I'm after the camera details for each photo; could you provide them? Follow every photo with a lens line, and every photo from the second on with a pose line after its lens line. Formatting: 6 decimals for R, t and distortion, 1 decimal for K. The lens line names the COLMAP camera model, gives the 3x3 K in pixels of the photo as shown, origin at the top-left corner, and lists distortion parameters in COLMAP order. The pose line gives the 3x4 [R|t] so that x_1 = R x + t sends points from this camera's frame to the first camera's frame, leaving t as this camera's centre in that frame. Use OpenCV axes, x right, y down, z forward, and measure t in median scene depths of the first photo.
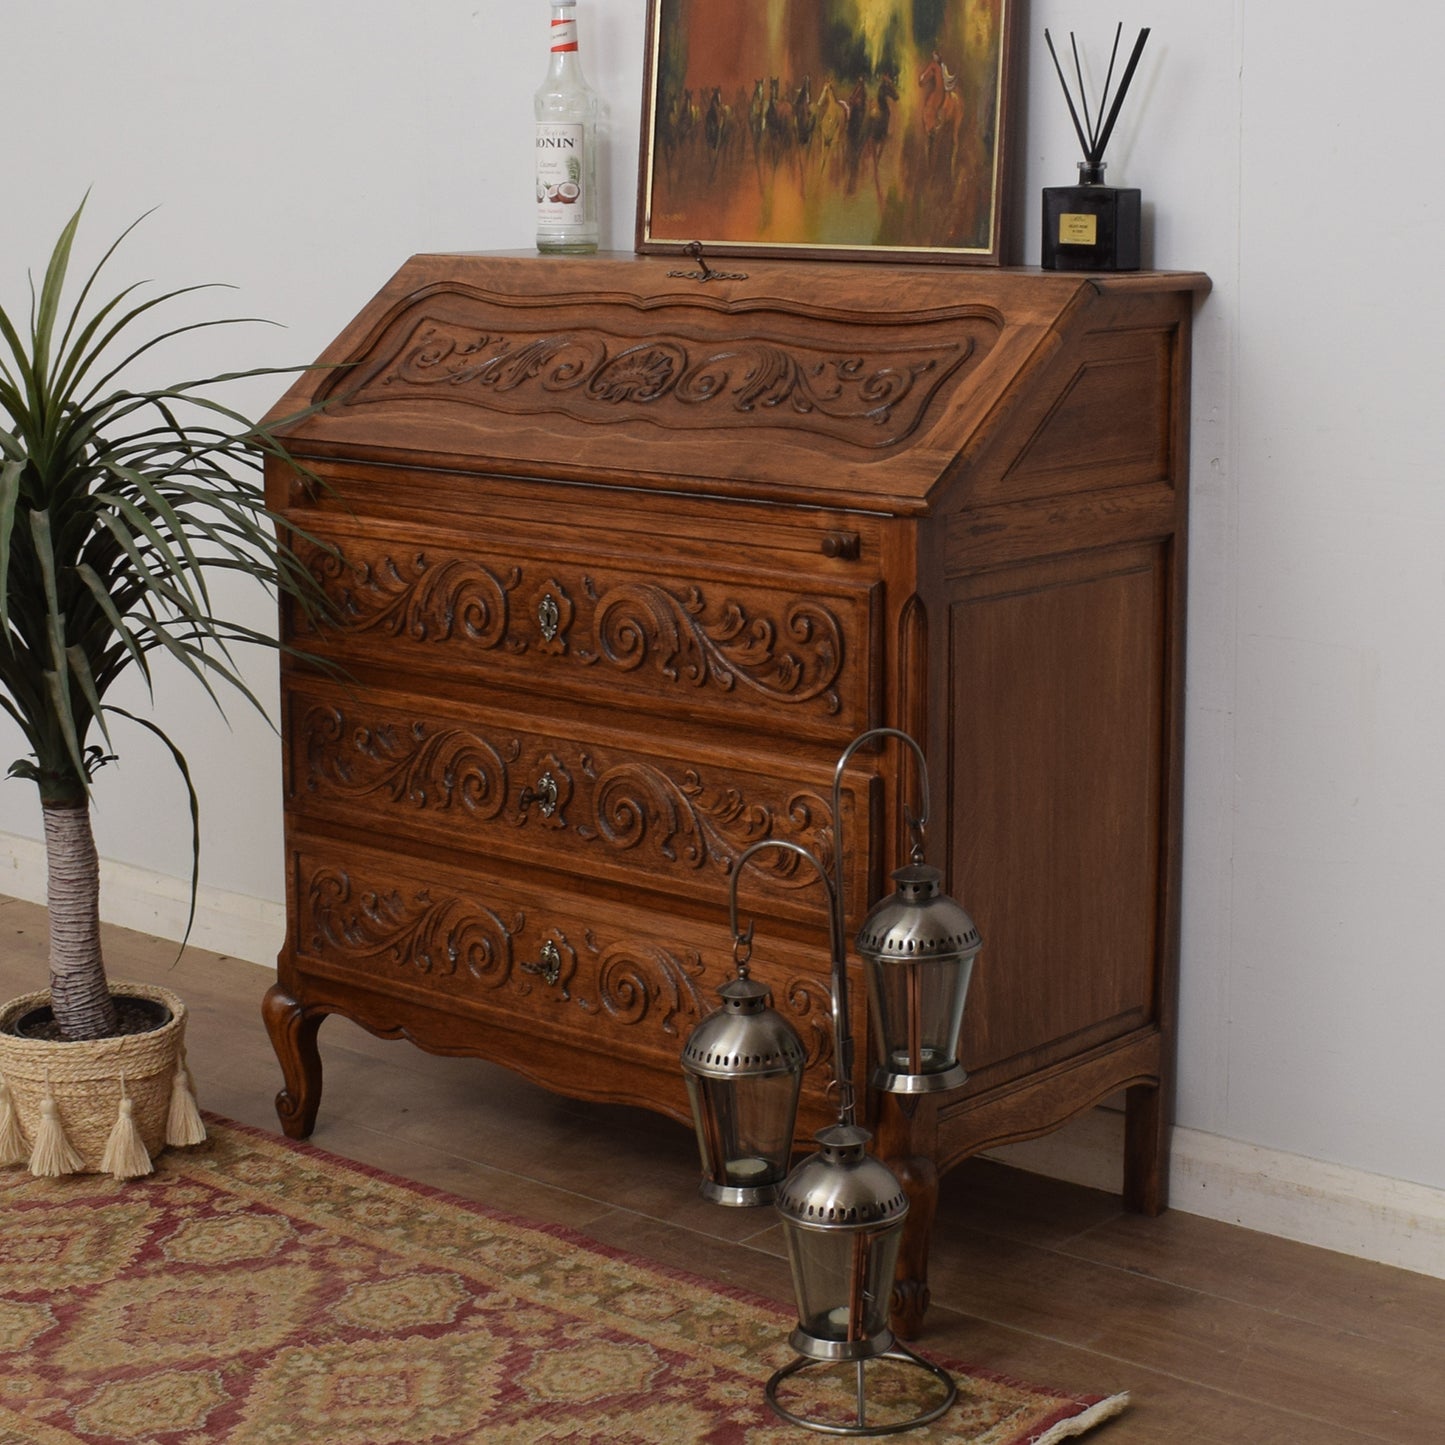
lens RADIAL K [[2894.8, 0, 857.4], [0, 2894.8, 662.4], [0, 0, 1]] dist [-0.083821, -0.075374]
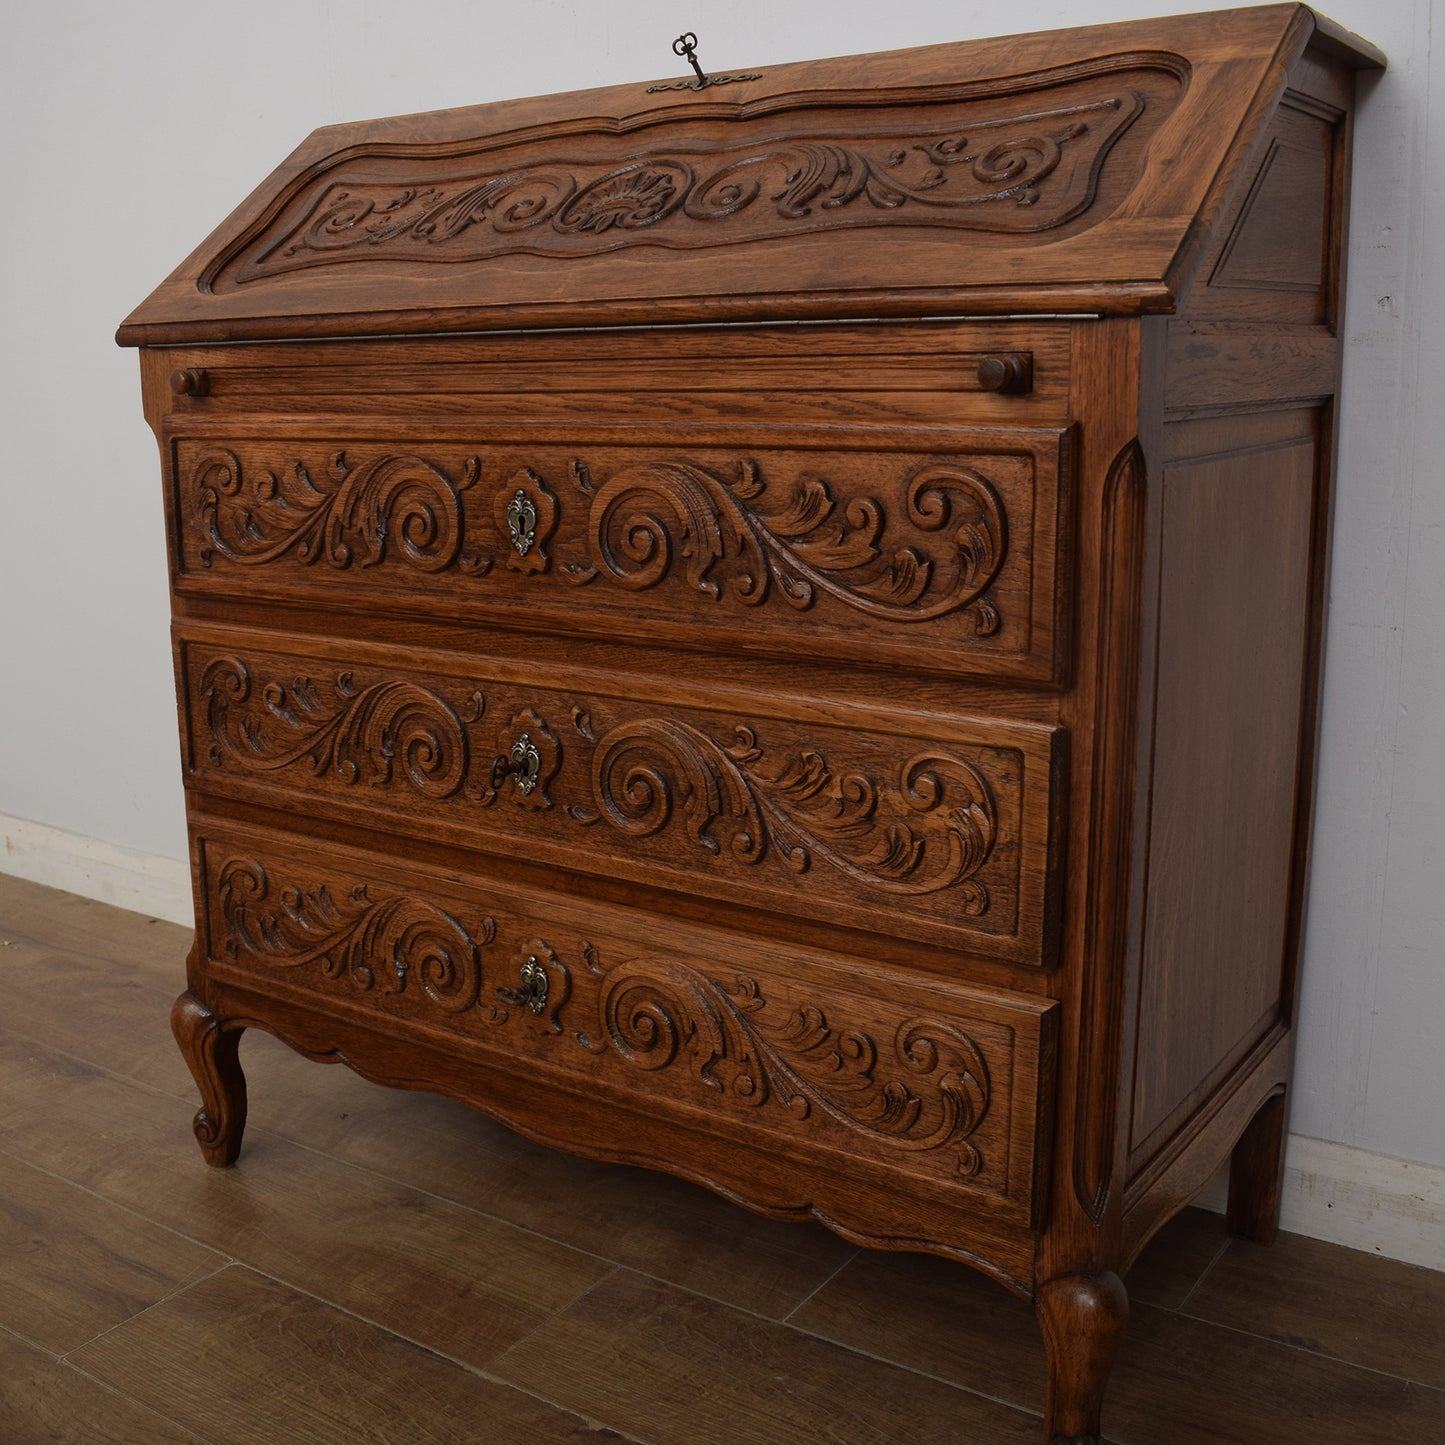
lens RADIAL K [[1678.8, 0, 650.5], [0, 1678.8, 717.4], [0, 0, 1]] dist [-0.097343, 0.006725]
pose [[0.998669, -0.033111, 0.039546, -0.092723], [0.031408, 0.998584, 0.042946, 0.016433], [-0.040912, -0.041647, 0.998294, 0.575343]]
